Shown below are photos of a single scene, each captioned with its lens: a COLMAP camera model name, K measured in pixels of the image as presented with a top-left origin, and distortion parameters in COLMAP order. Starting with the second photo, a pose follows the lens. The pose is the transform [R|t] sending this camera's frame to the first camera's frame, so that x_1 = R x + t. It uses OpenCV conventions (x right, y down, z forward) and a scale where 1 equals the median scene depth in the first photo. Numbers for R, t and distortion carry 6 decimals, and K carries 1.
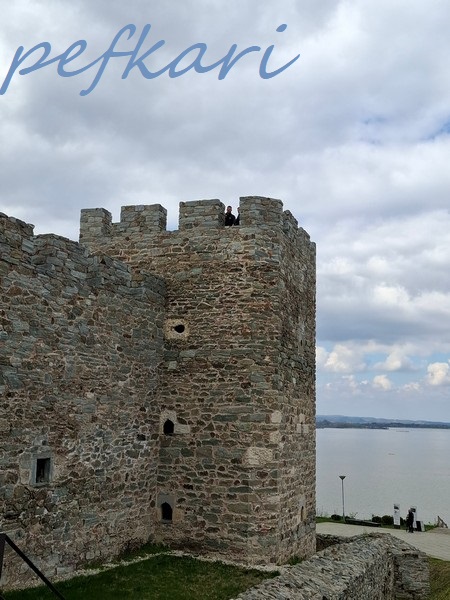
lens RADIAL K [[677.0, 0, 225.5], [0, 677.0, 286.6], [0, 0, 1]] dist [0.133081, -0.301338]
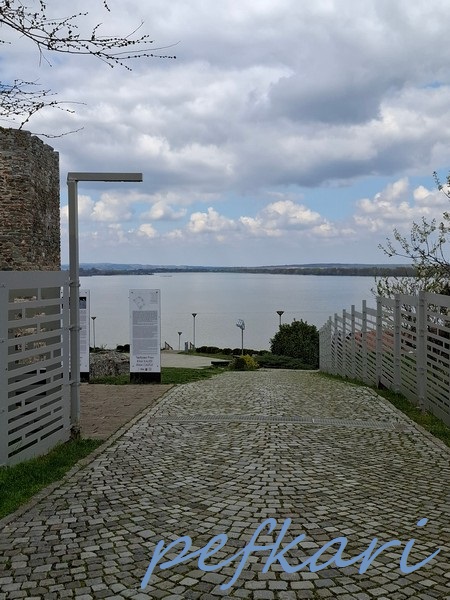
lens RADIAL K [[677.0, 0, 225.5], [0, 677.0, 286.6], [0, 0, 1]] dist [0.133081, -0.301338]
pose [[0.943239, -0.037838, 0.329951, -0.018931], [-0.035349, 0.976407, 0.213025, -0.132568], [-0.330227, -0.212597, 0.919648, -0.549237]]
